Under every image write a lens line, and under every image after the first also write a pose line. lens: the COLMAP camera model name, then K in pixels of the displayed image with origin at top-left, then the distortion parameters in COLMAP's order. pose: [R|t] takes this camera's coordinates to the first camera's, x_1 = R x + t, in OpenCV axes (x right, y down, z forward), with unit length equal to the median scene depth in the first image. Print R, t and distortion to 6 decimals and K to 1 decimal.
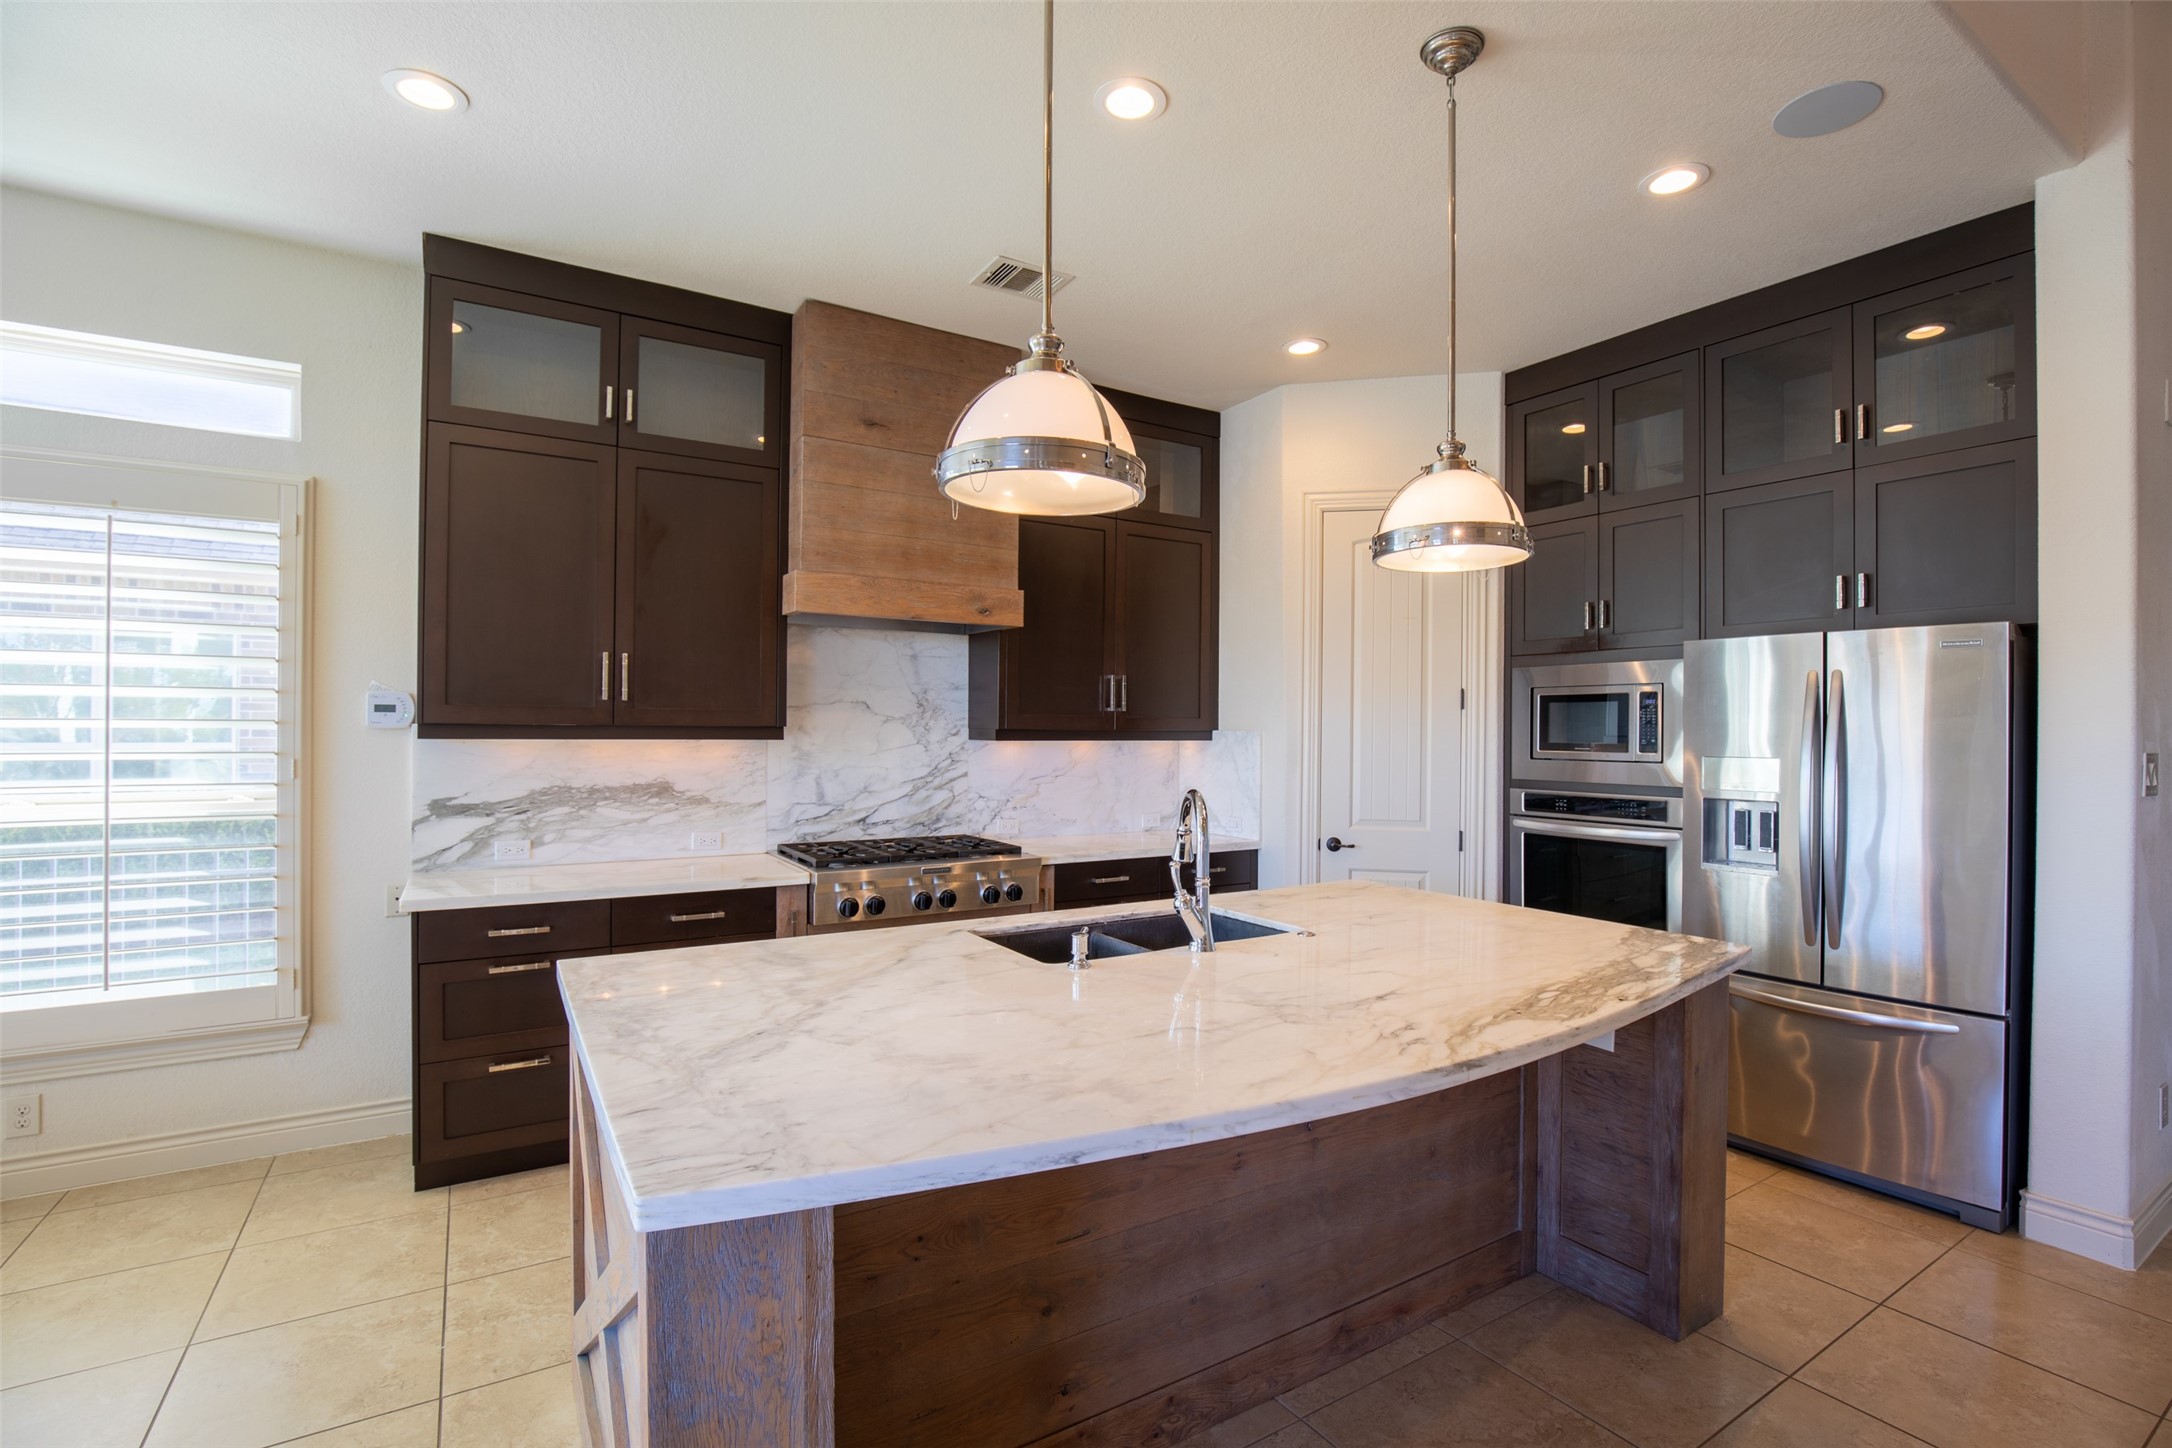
lens RADIAL K [[1001.3, 0, 1086.0], [0, 1001.3, 724.0], [0, 0, 1]] dist [-0.031919, 0.000725]
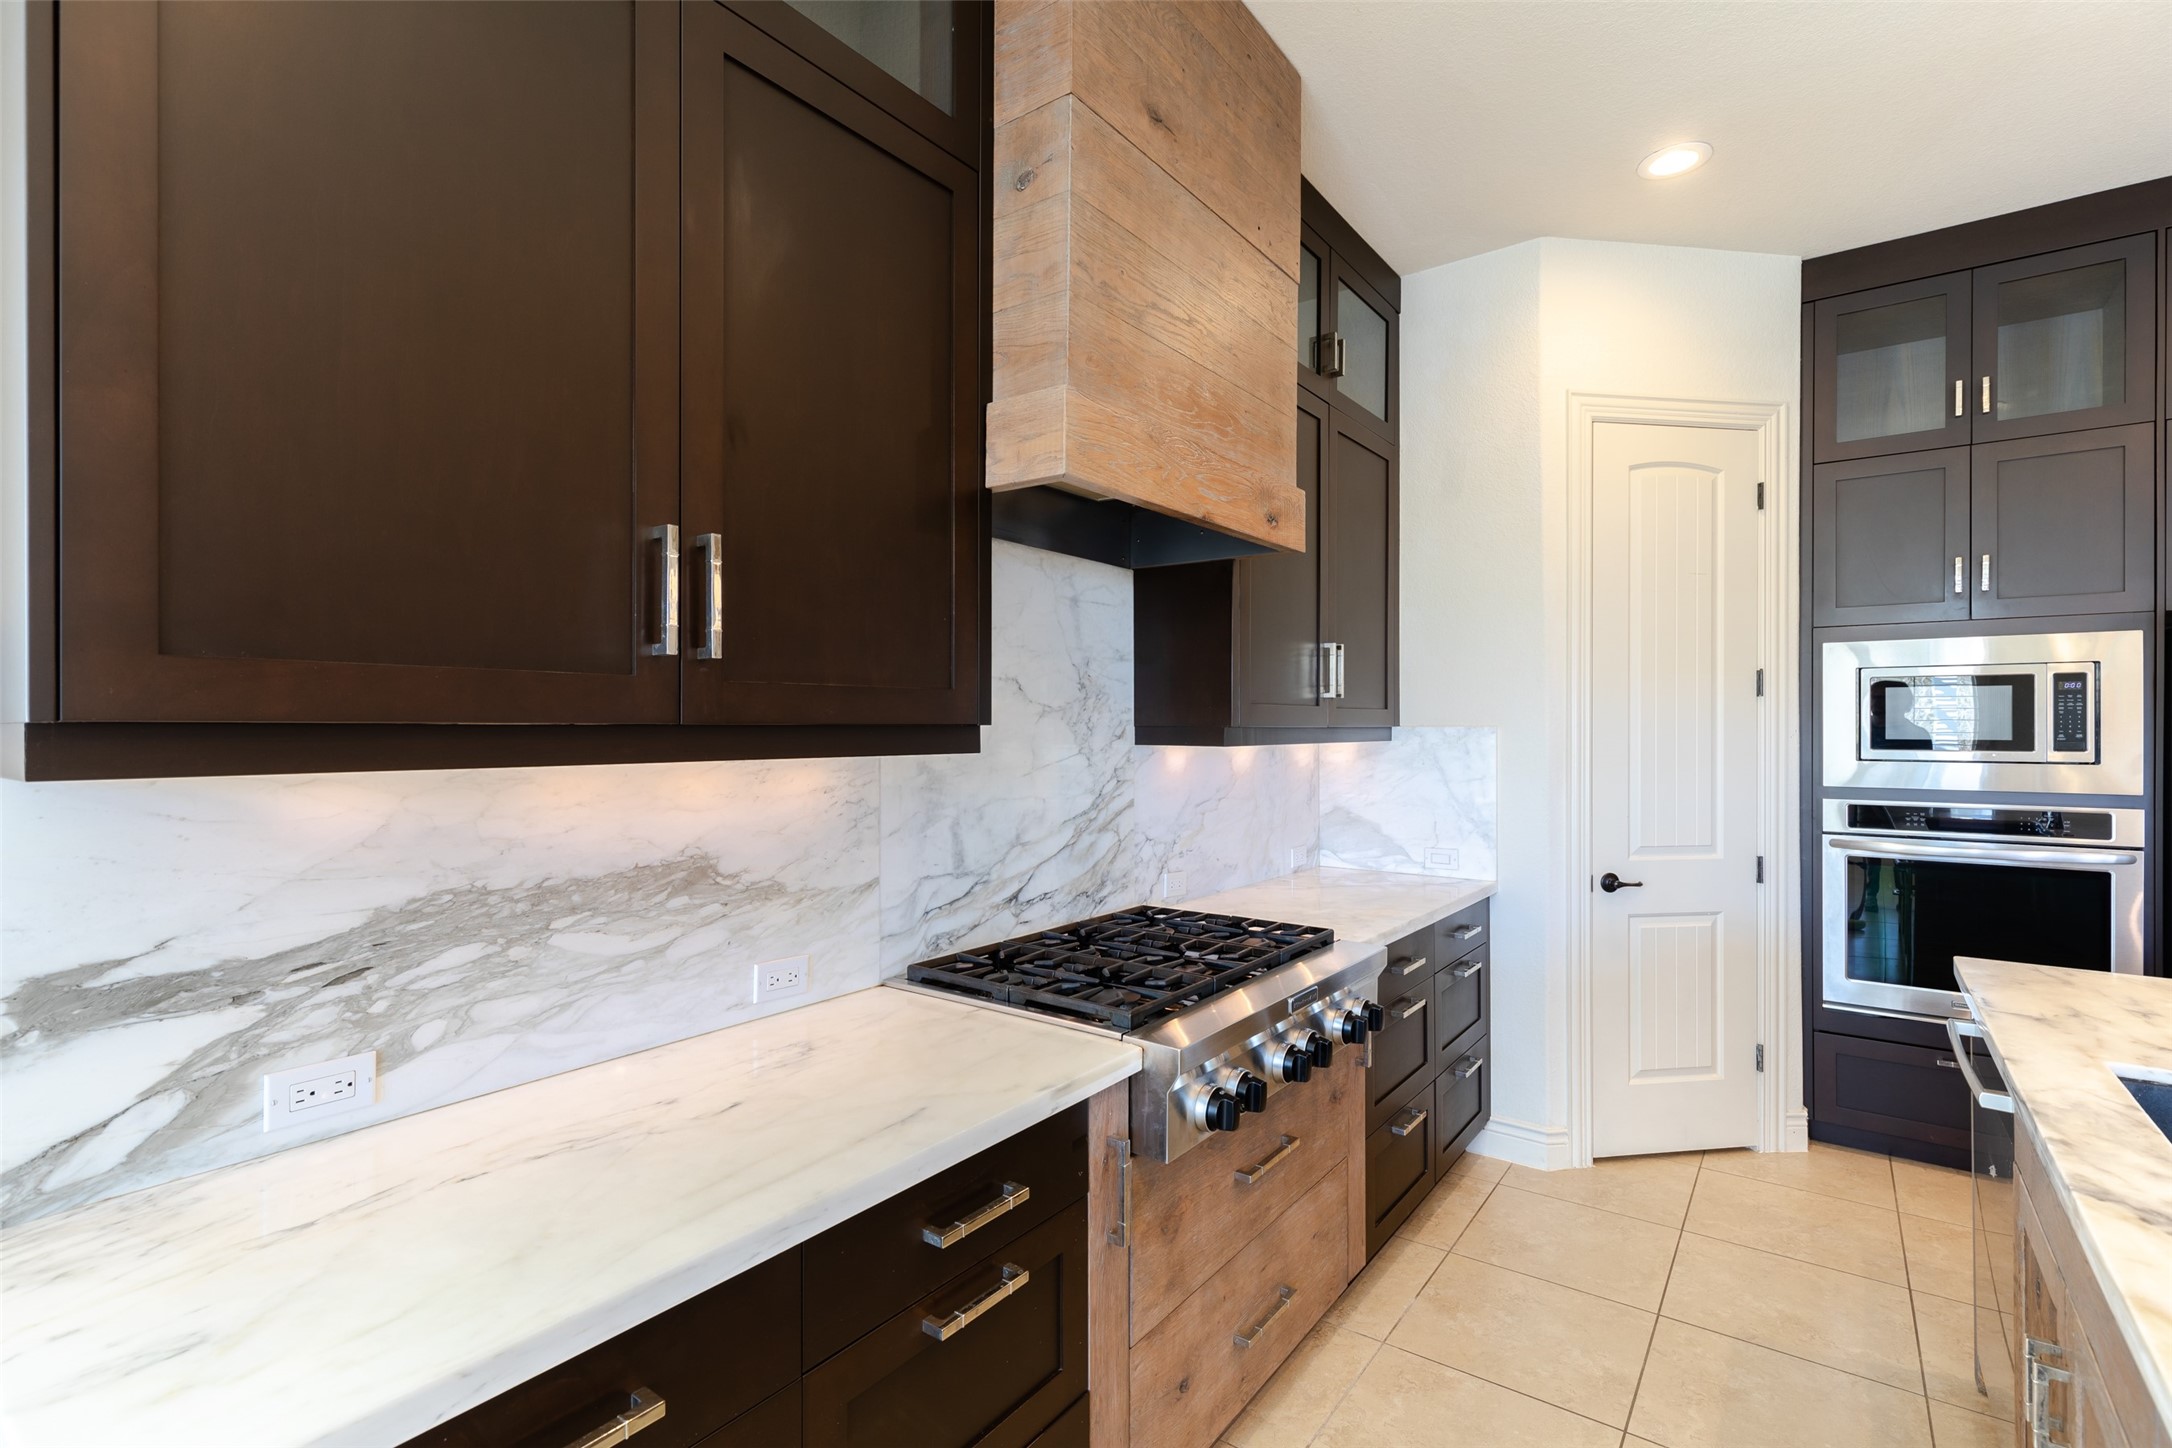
lens RADIAL K [[991.7, 0, 1086.0], [0, 991.7, 724.0], [0, 0, 1]] dist [0.005189, 0.000049]
pose [[0.929347, -0.006280, 0.369153, -0.445741], [0.004763, 0.999976, 0.005021, -0.000047], [-0.369176, -0.002908, 0.929355, 0.564888]]
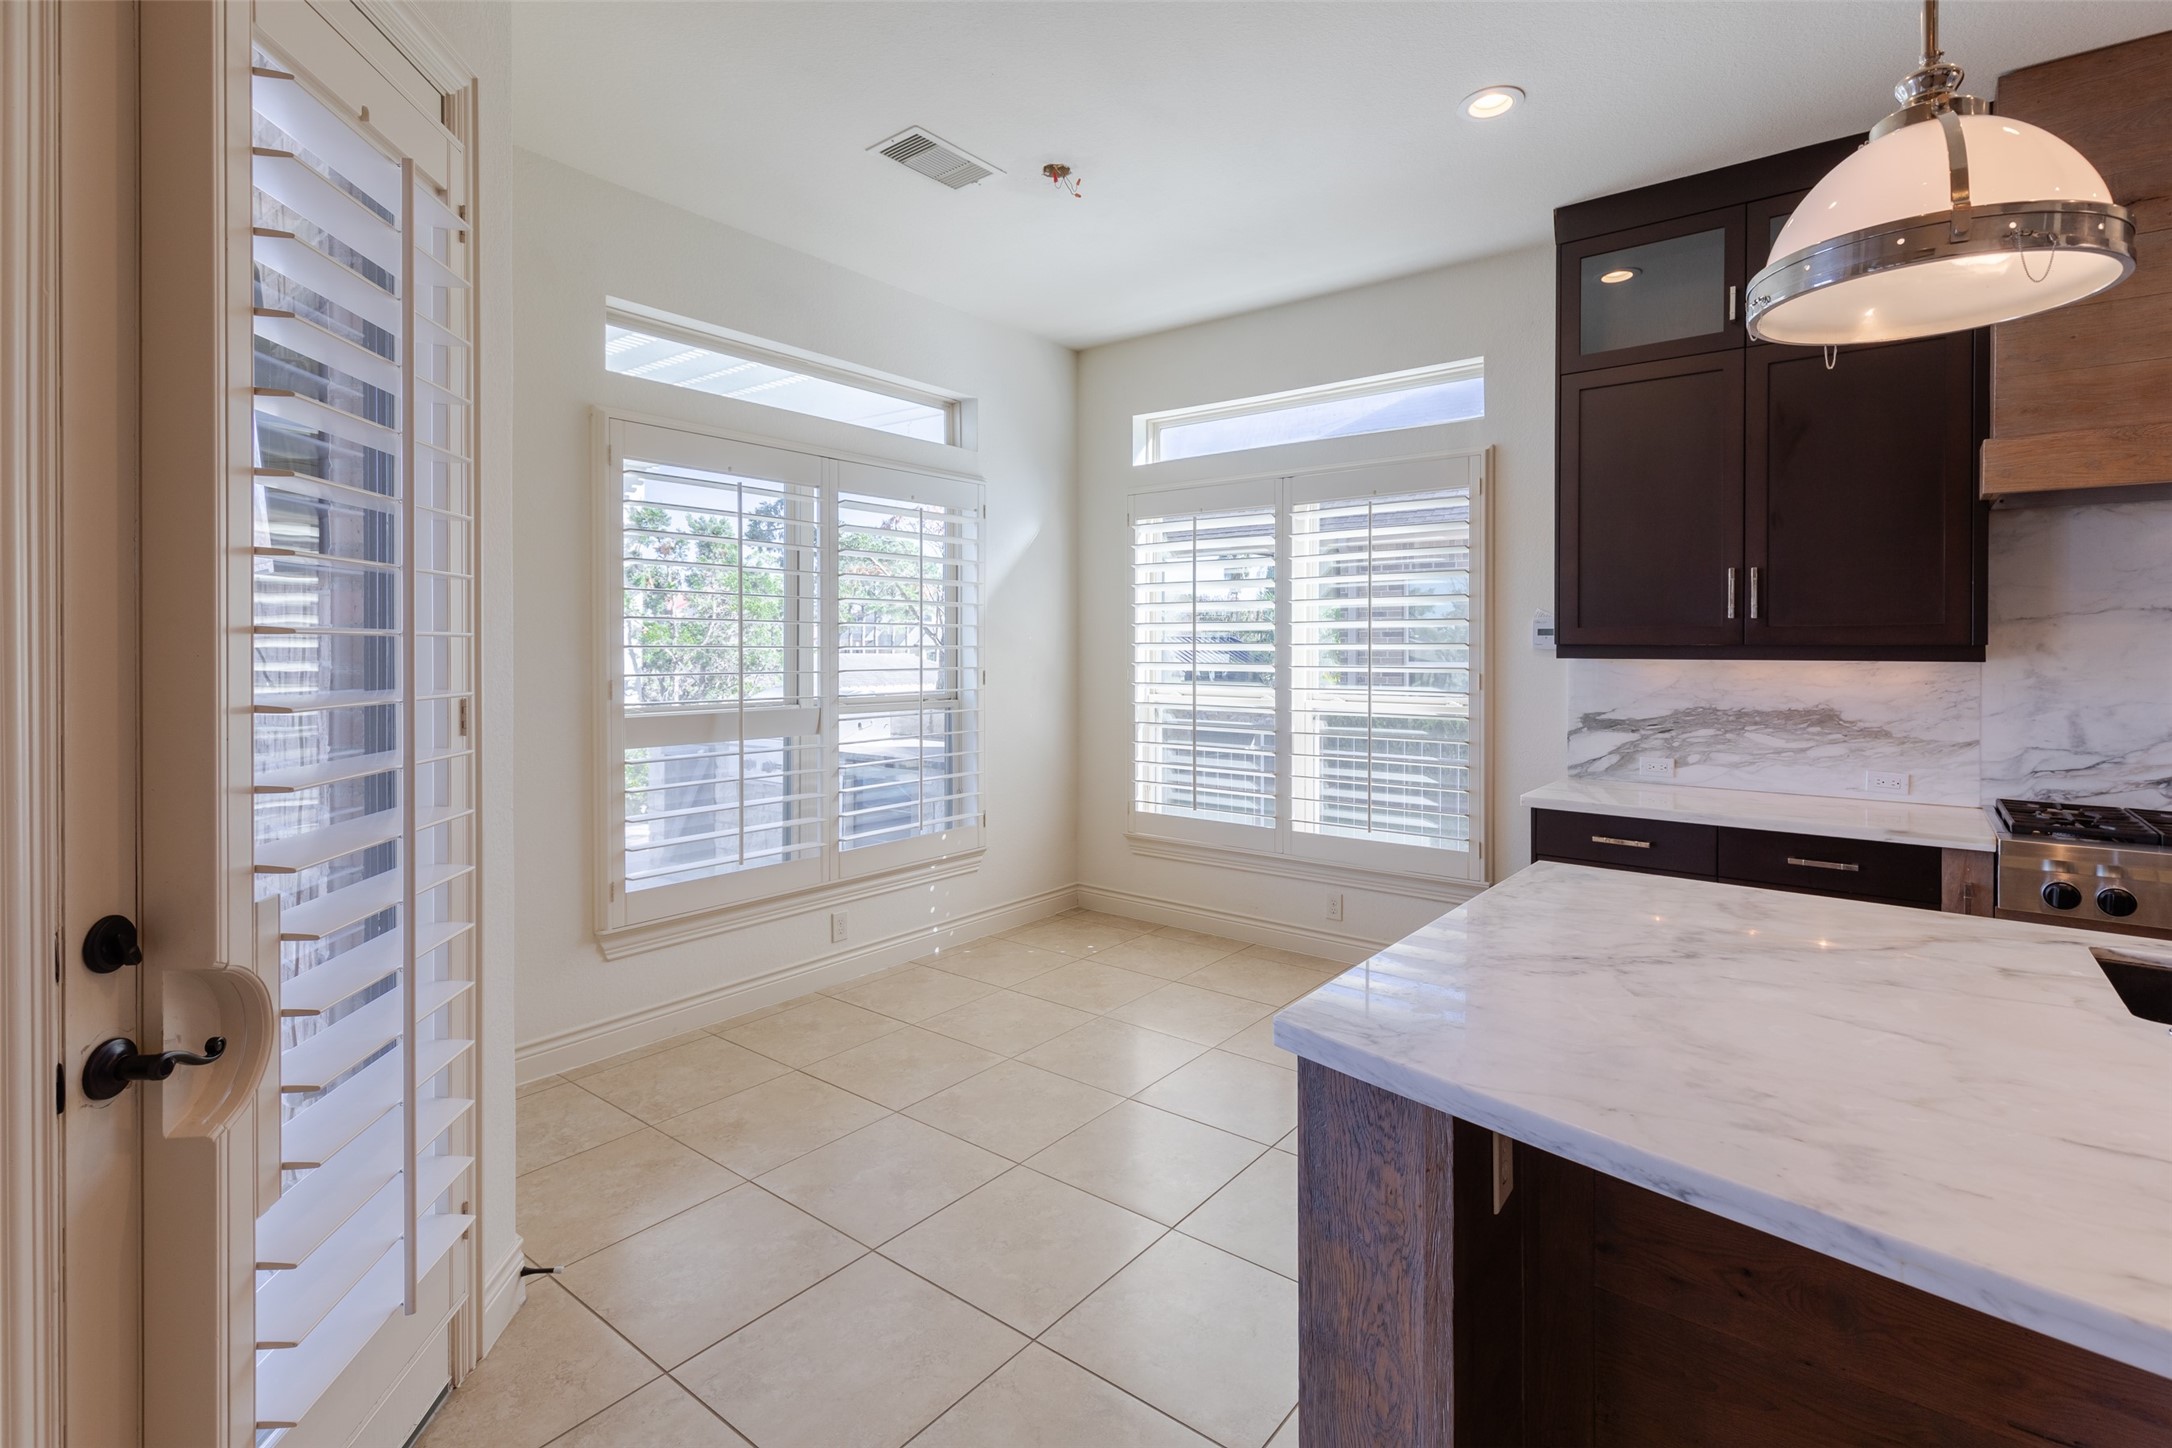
lens RADIAL K [[994.2, 0, 1112.6], [0, 994.2, 652.3], [0, 0, 1]] dist [0.002750, -0.000381]
pose [[0.344731, -0.001826, -0.938700, 0.192887], [0.006138, 0.999981, 0.000309, 0.004012], [0.938681, -0.005868, 0.344736, 0.108137]]
